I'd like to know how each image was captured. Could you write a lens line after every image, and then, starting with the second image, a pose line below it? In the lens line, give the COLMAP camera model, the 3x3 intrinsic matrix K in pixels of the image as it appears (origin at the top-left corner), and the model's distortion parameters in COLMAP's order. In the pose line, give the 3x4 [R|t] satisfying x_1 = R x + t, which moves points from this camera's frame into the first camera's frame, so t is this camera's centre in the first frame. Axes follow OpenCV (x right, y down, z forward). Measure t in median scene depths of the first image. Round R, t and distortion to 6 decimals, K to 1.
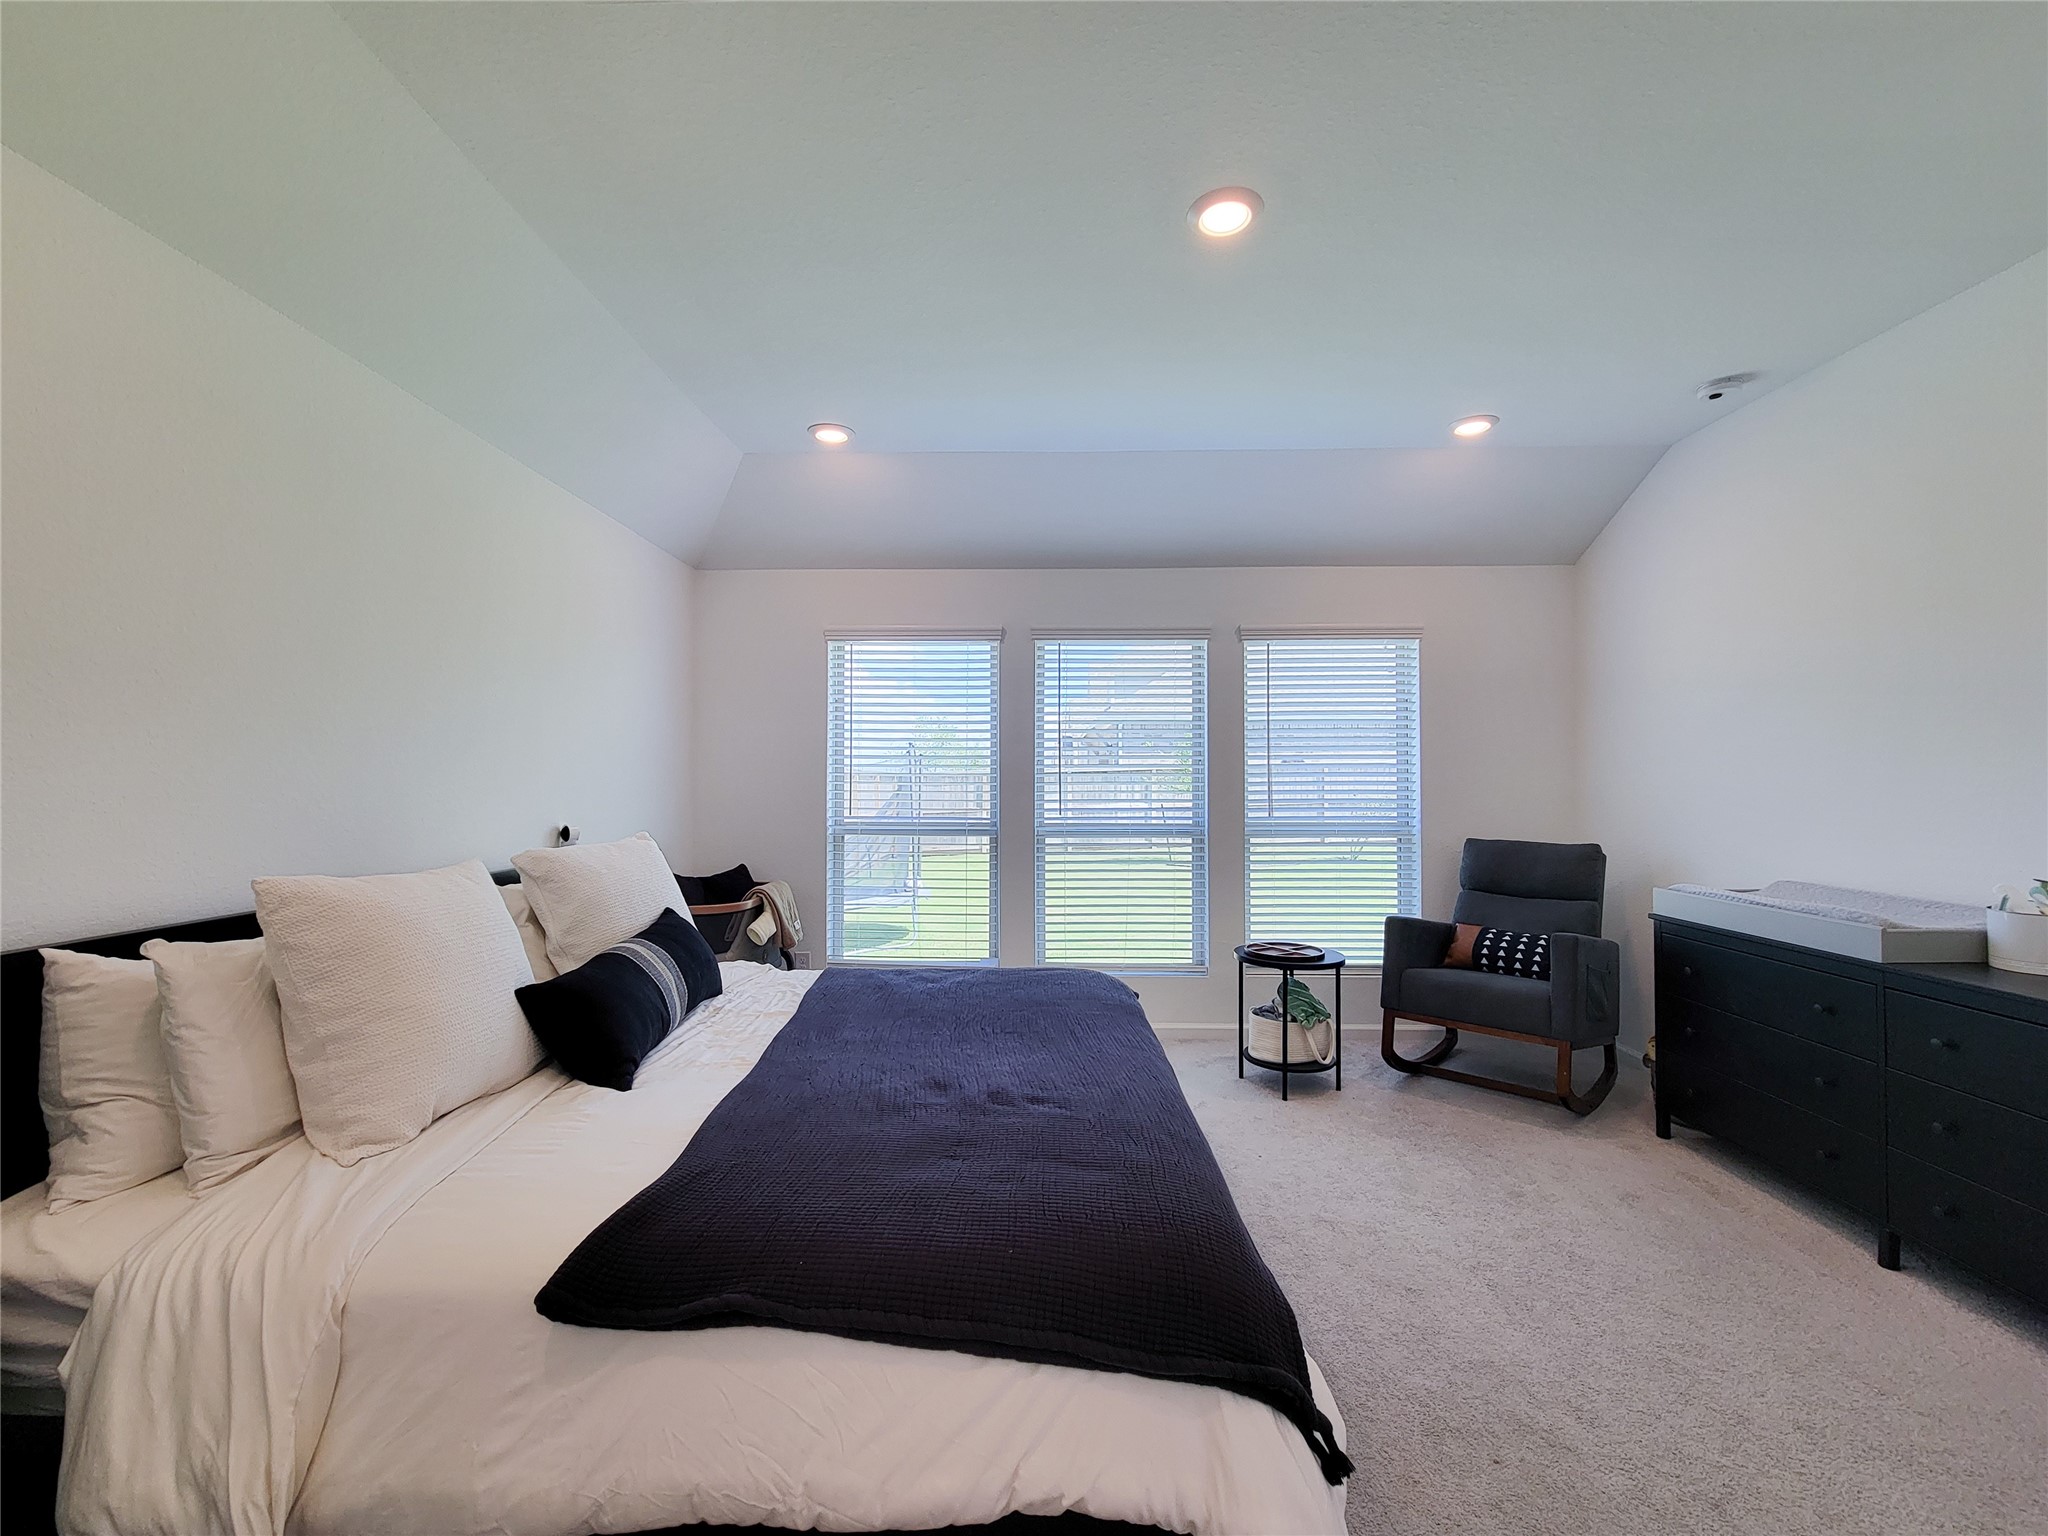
lens RADIAL K [[858.8, 0, 1016.1], [0, 858.8, 768.8], [0, 0, 1]] dist [0.001055, -0.000862]
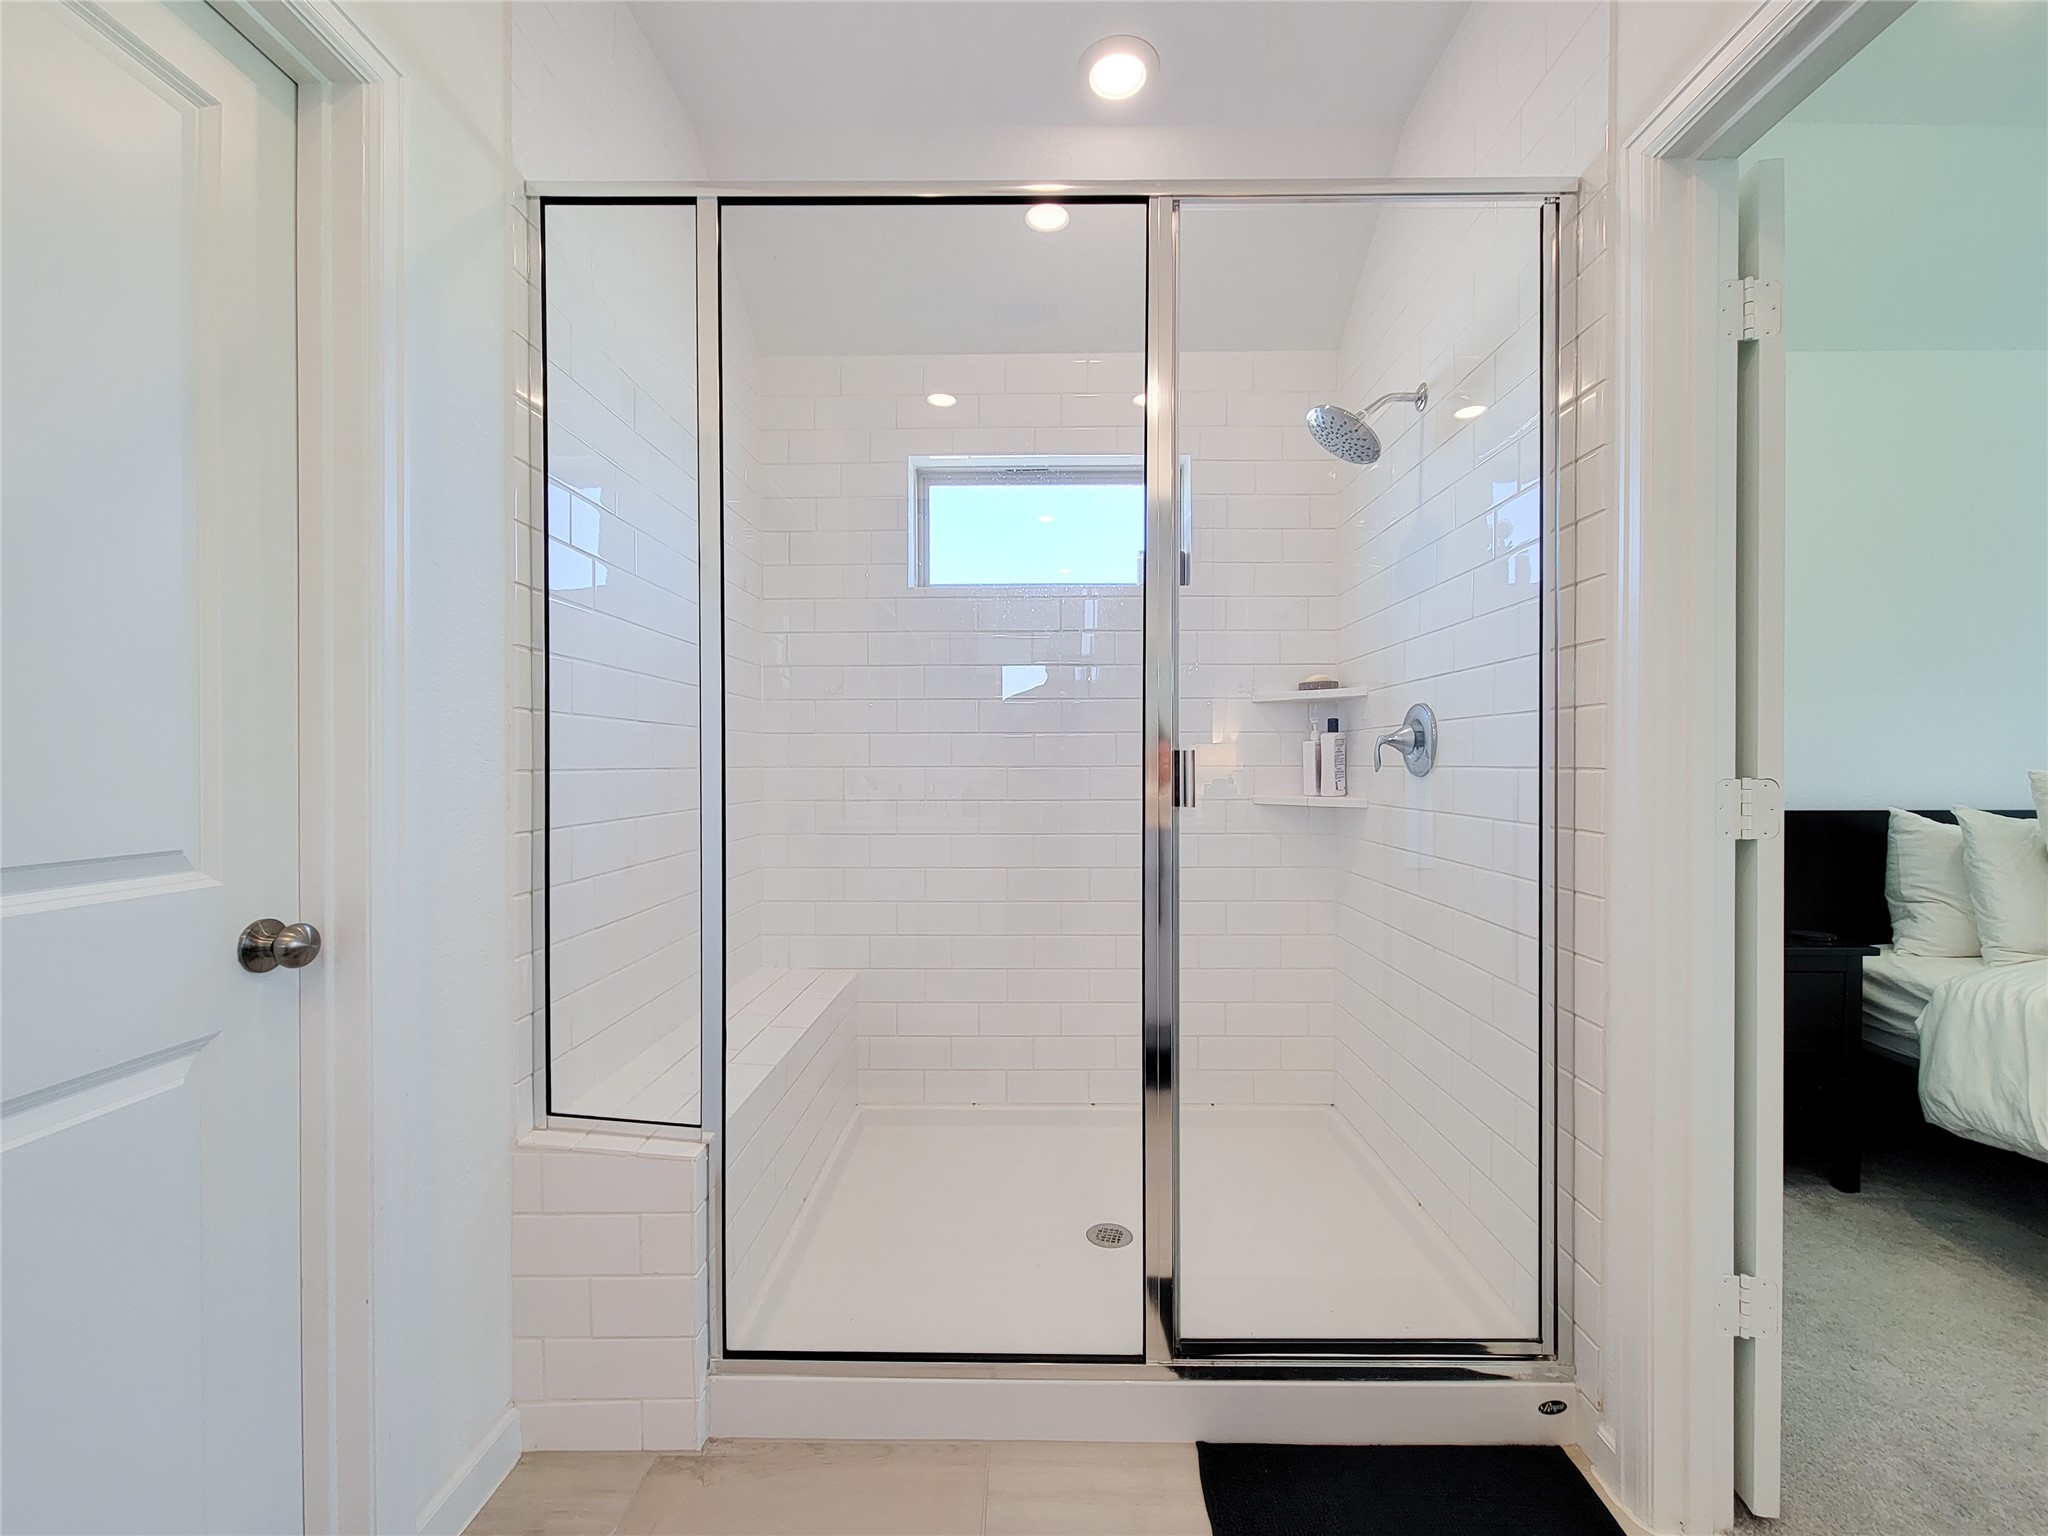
lens RADIAL K [[858.8, 0, 1016.1], [0, 858.8, 768.8], [0, 0, 1]] dist [0.001055, -0.000862]
pose [[0.010395, 0.009468, -0.999901, 0.557552], [0.021272, 0.999727, 0.009687, 0.071915], [0.999720, -0.021371, 0.010191, -0.741699]]
